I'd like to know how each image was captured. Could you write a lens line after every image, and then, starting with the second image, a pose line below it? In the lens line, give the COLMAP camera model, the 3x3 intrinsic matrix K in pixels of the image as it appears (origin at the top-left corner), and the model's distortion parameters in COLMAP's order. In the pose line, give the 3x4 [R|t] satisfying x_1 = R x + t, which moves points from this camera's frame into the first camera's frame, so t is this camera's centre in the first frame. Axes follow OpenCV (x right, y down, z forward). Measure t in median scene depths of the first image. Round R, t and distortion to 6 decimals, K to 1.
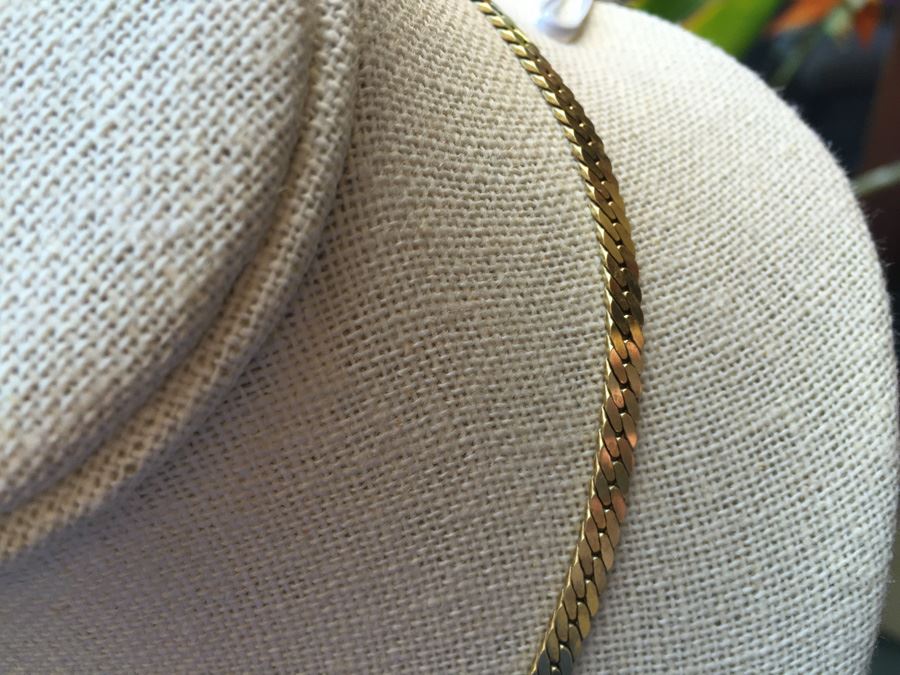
lens RADIAL K [[836.1, 0, 450.0], [0, 836.1, 337.5], [0, 0, 1]] dist [0.082917, -0.228081]
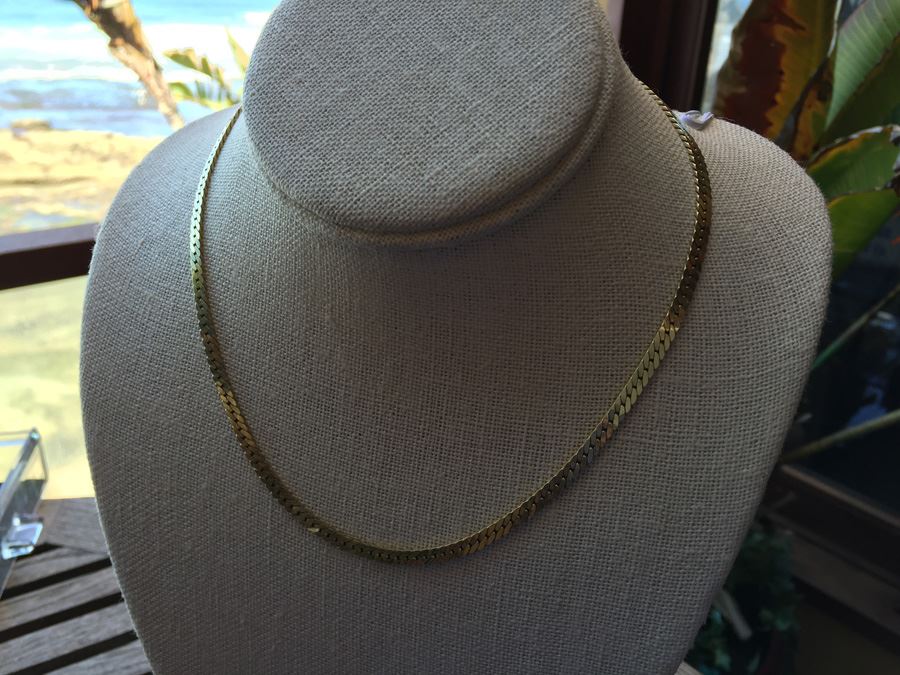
lens RADIAL K [[774.3, 0, 453.4], [0, 774.3, 322.0], [0, 0, 1]] dist [0.093893, -0.157124]
pose [[0.972659, 0.157059, -0.171075, -0.073162], [-0.190067, 0.961642, -0.197787, 1.114677], [0.133449, 0.224896, 0.965201, -1.568145]]
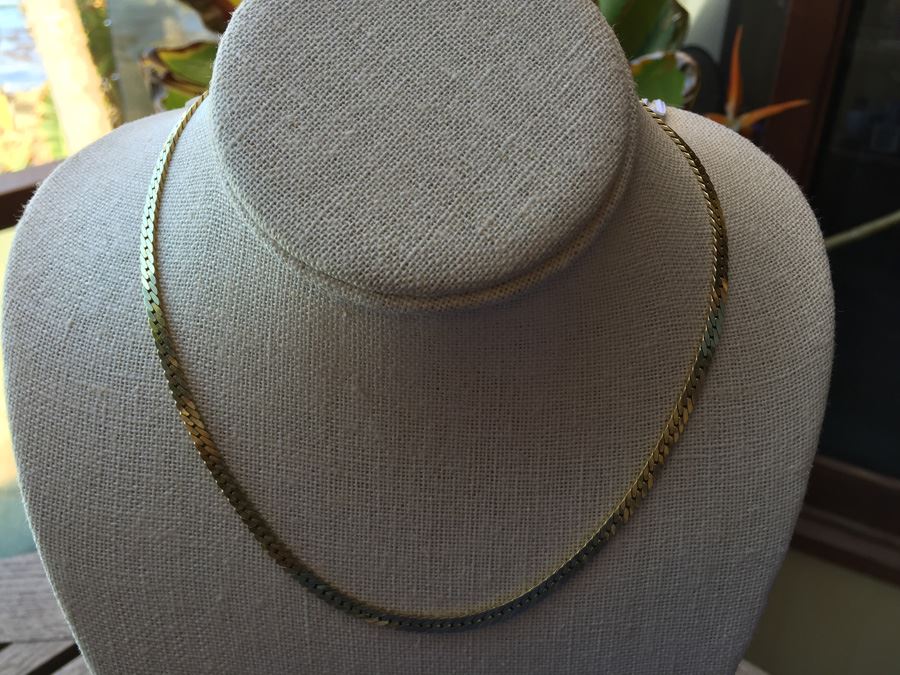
lens RADIAL K [[774.3, 0, 453.4], [0, 774.3, 322.0], [0, 0, 1]] dist [0.093893, -0.157124]
pose [[0.993093, 0.008698, 0.117006, -1.074685], [0.007759, 0.990197, -0.139463, 0.729773], [-0.117072, 0.139408, 0.983290, -1.405801]]
